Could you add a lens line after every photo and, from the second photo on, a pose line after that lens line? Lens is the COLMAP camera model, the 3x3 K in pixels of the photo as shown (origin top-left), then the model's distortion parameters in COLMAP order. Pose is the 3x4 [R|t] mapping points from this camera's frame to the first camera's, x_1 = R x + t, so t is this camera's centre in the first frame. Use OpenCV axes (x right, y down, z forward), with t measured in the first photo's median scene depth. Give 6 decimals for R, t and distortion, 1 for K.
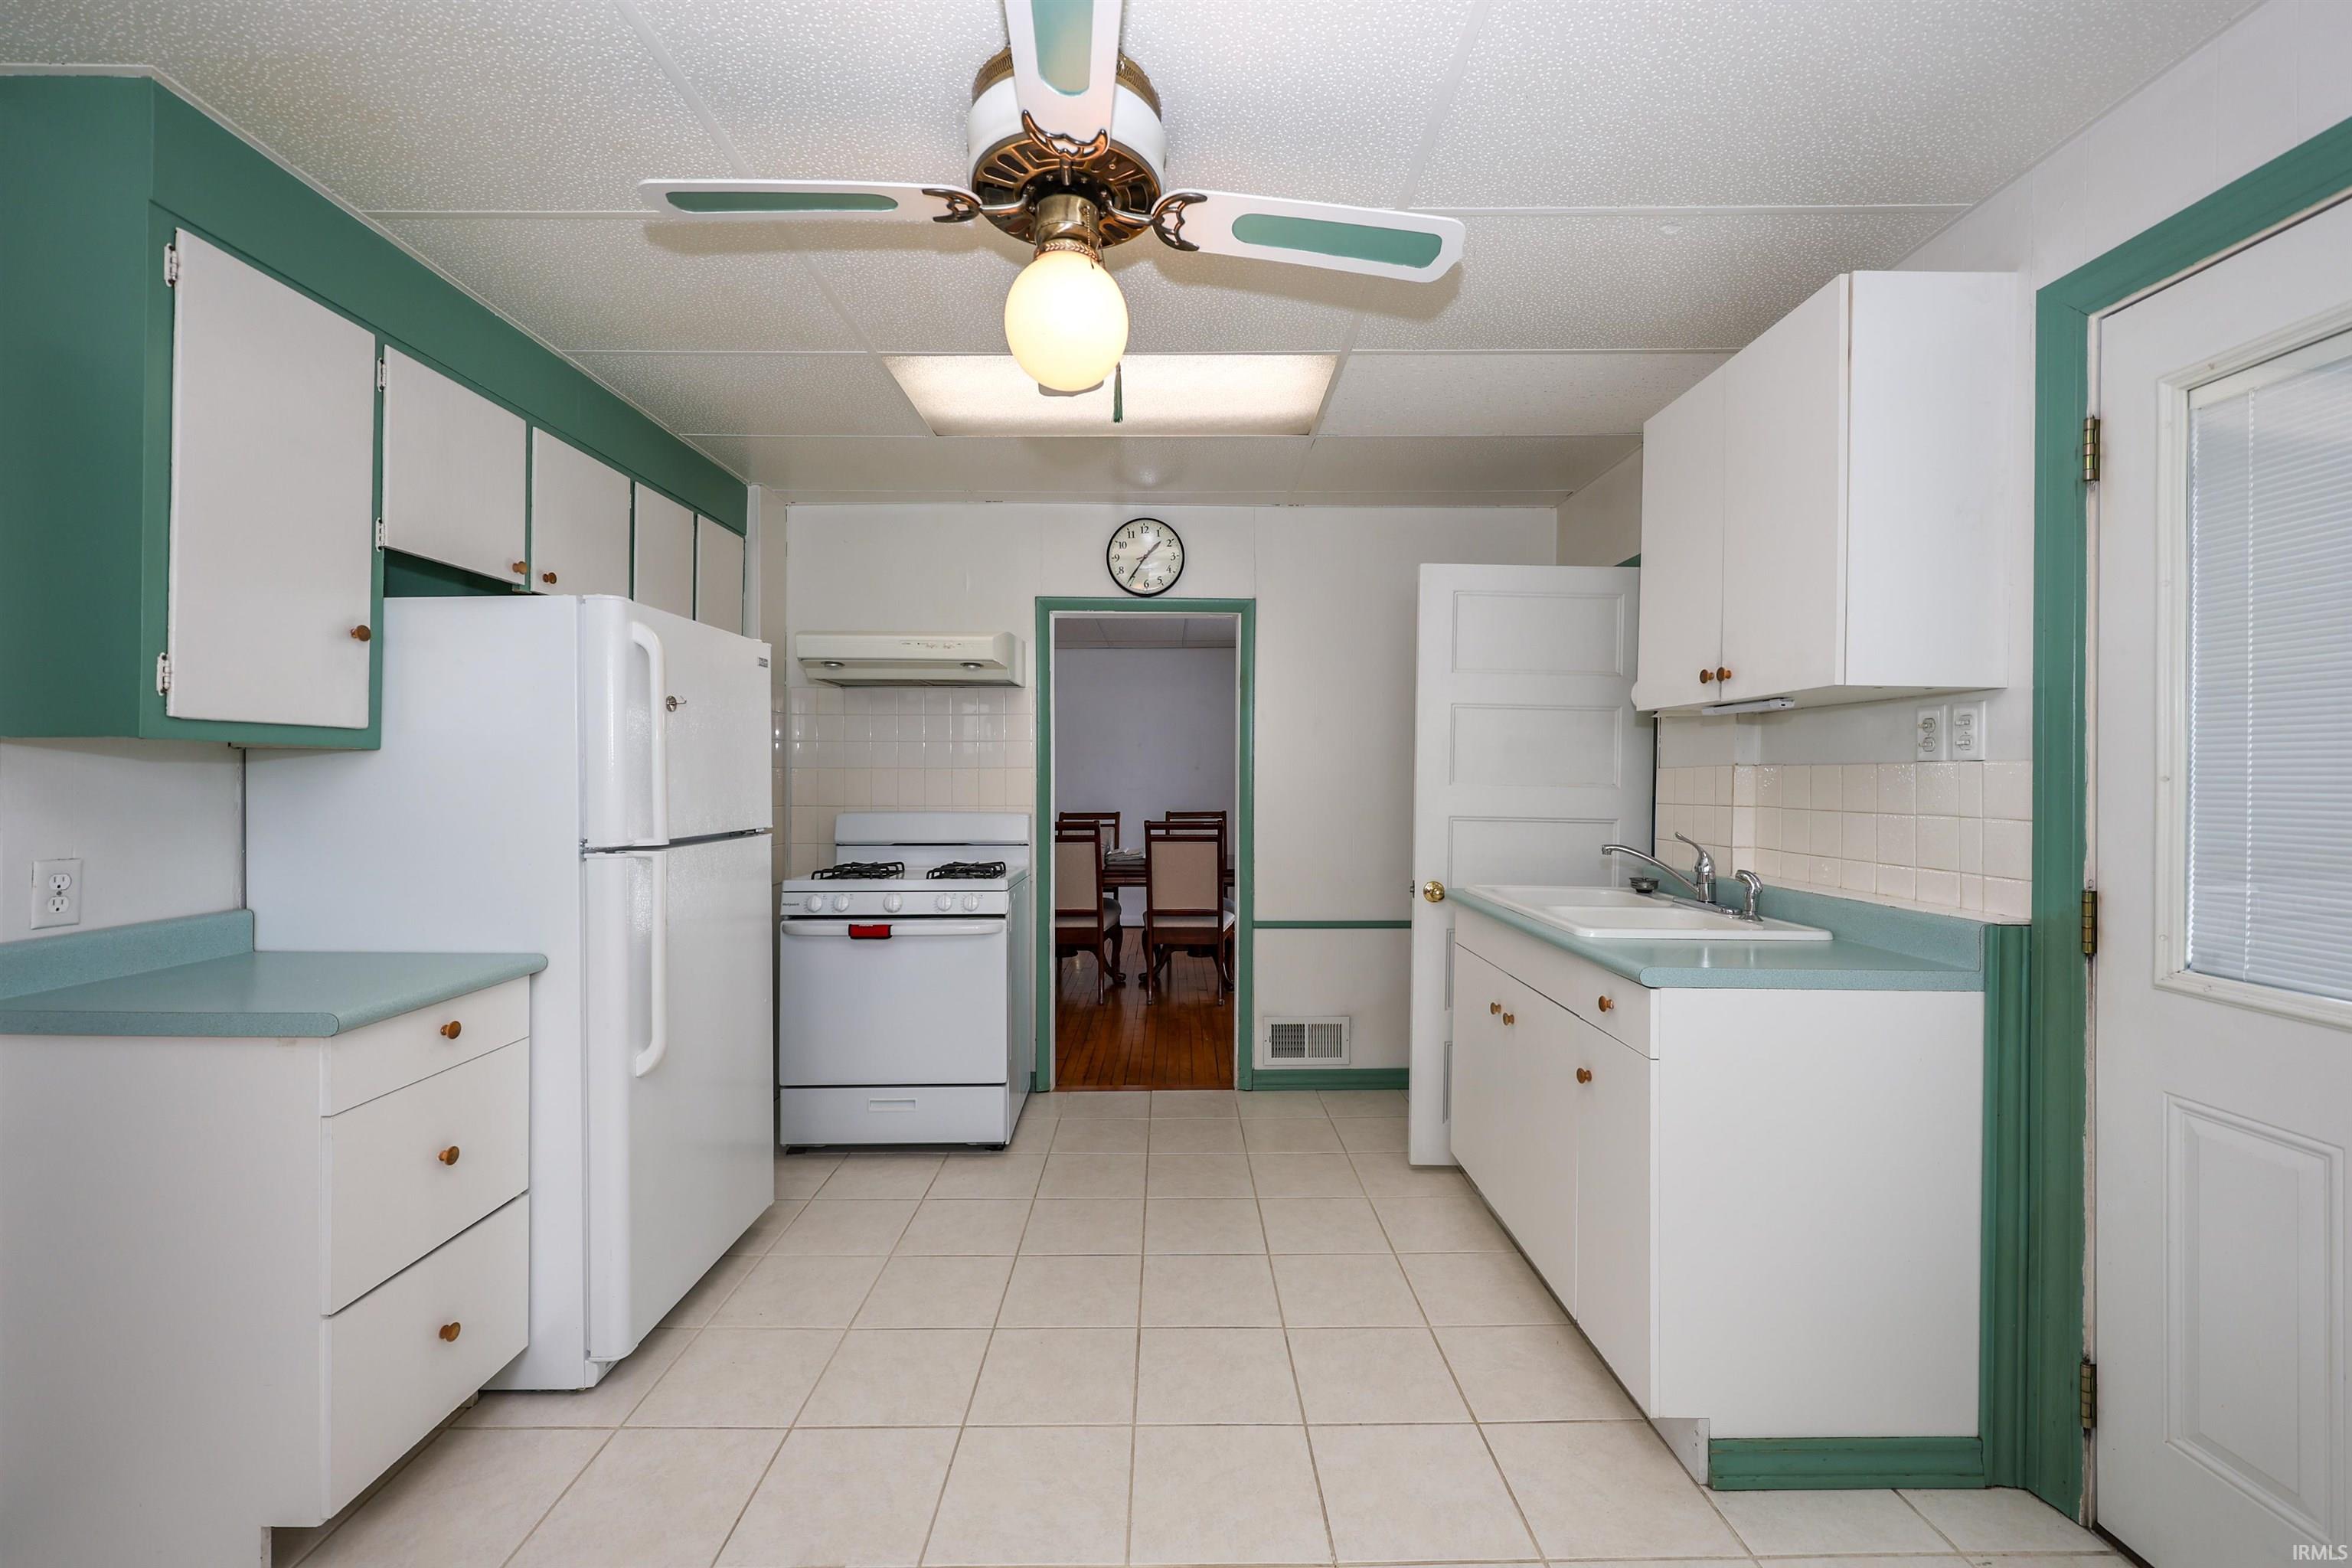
lens RADIAL K [[957.1, 0, 1176.3], [0, 957.1, 778.6], [0, 0, 1]] dist [-0.000623, 0.000376]
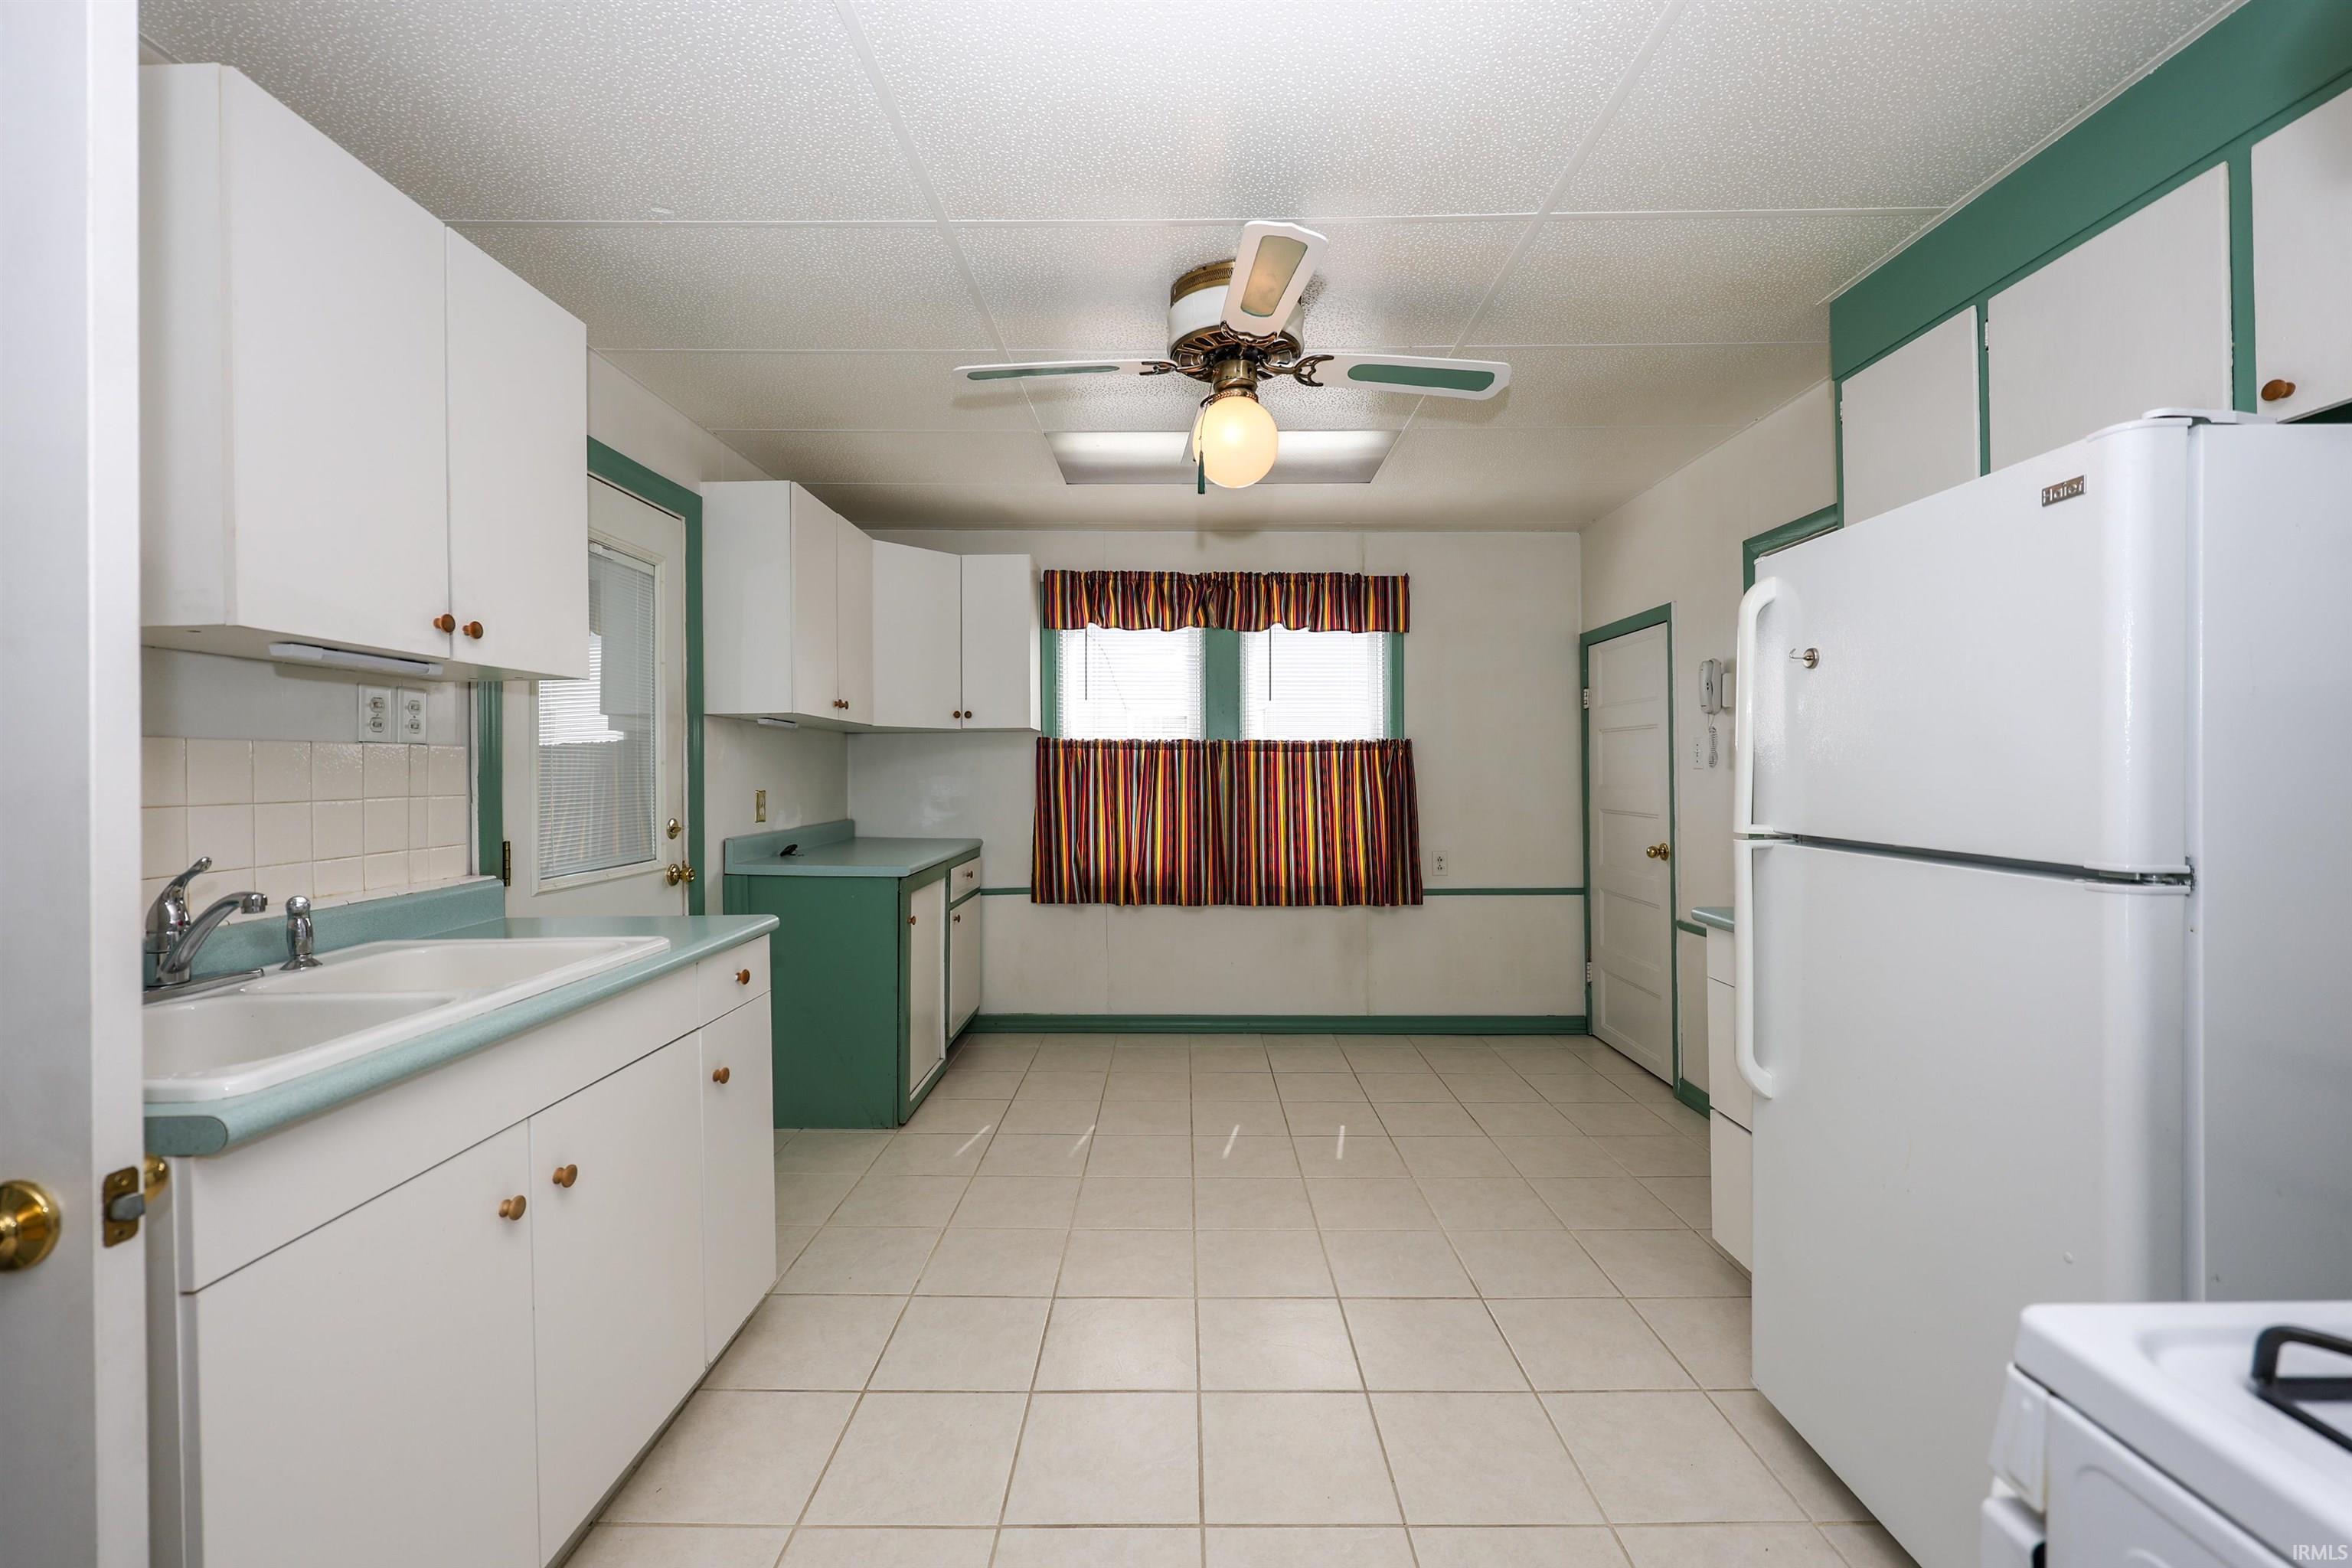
lens RADIAL K [[957.1, 0, 1158.7], [0, 957.1, 770.4], [0, 0, 1]] dist [-0.000623, 0.000376]
pose [[-0.999475, 0.001539, 0.032361, -0.023063], [0.001758, 0.999976, 0.006712, 0.003762], [-0.032350, 0.006765, -0.999454, 1.364622]]
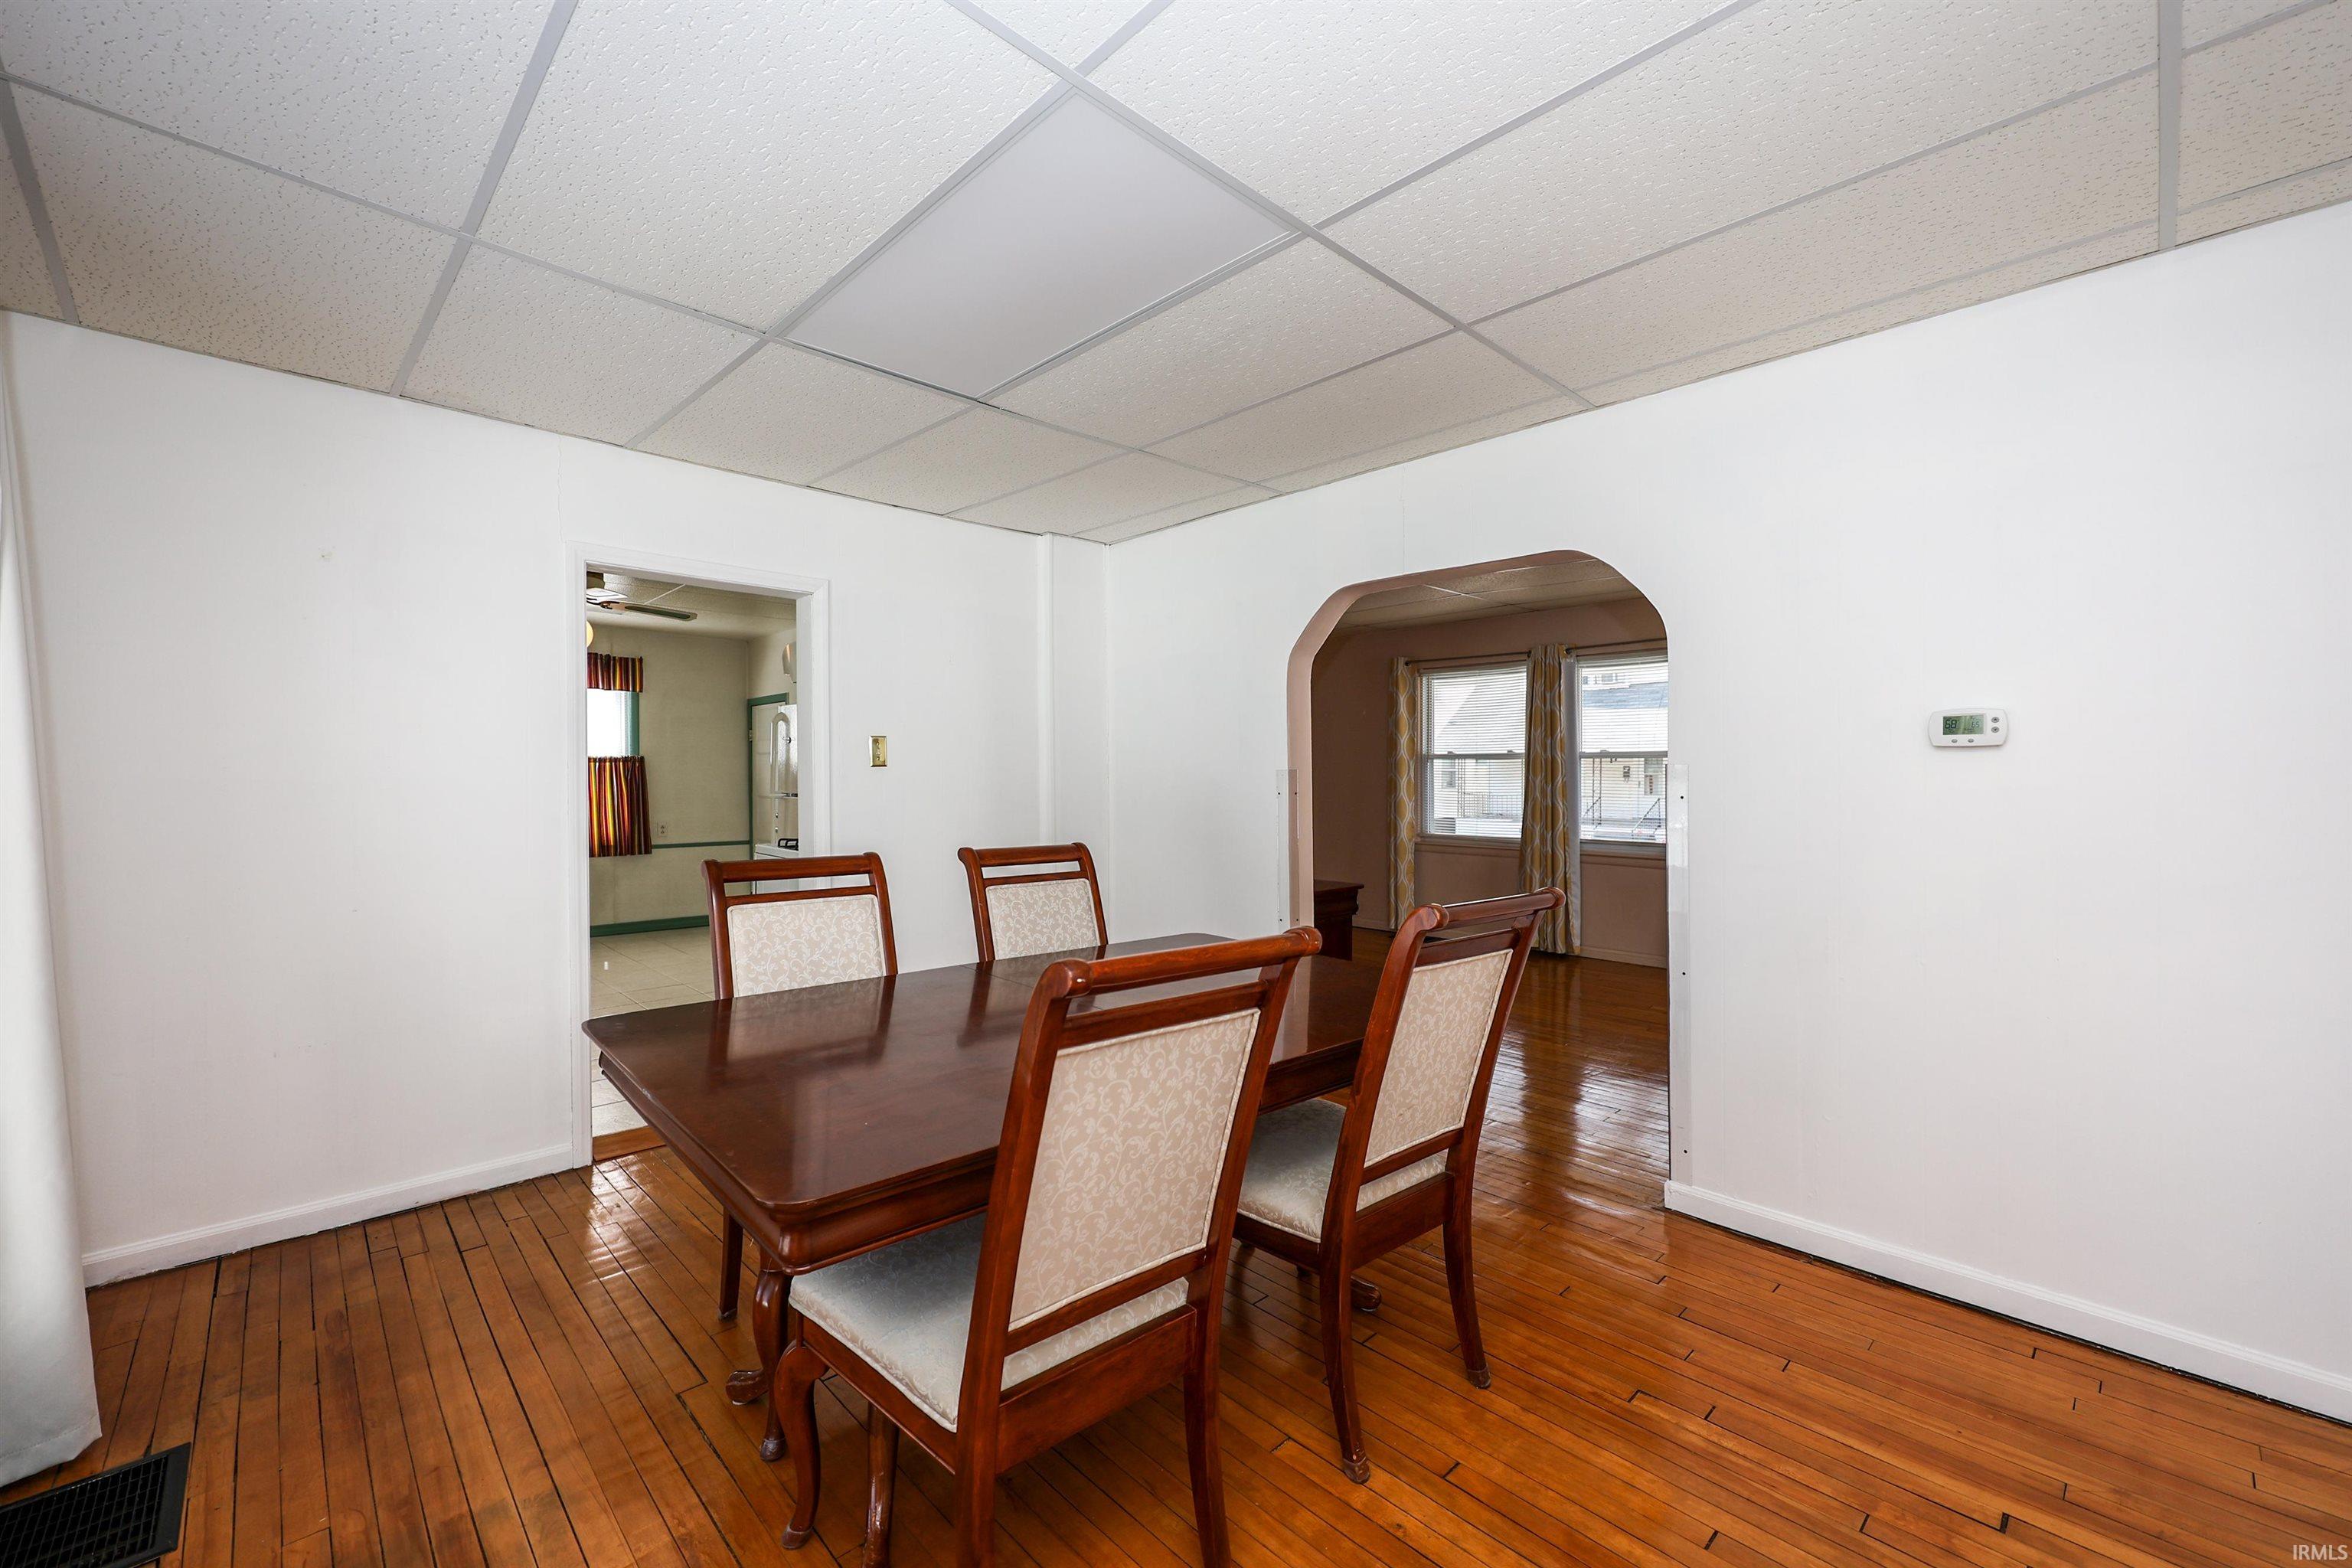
lens RADIAL K [[957.1, 0, 1160.9], [0, 957.1, 778.5], [0, 0, 1]] dist [-0.000623, 0.000376]
pose [[-0.759518, 0.000163, -0.650486, 0.253546], [-0.001480, 0.999997, 0.001979, 0.018433], [0.650484, 0.002465, -0.759516, 2.739627]]
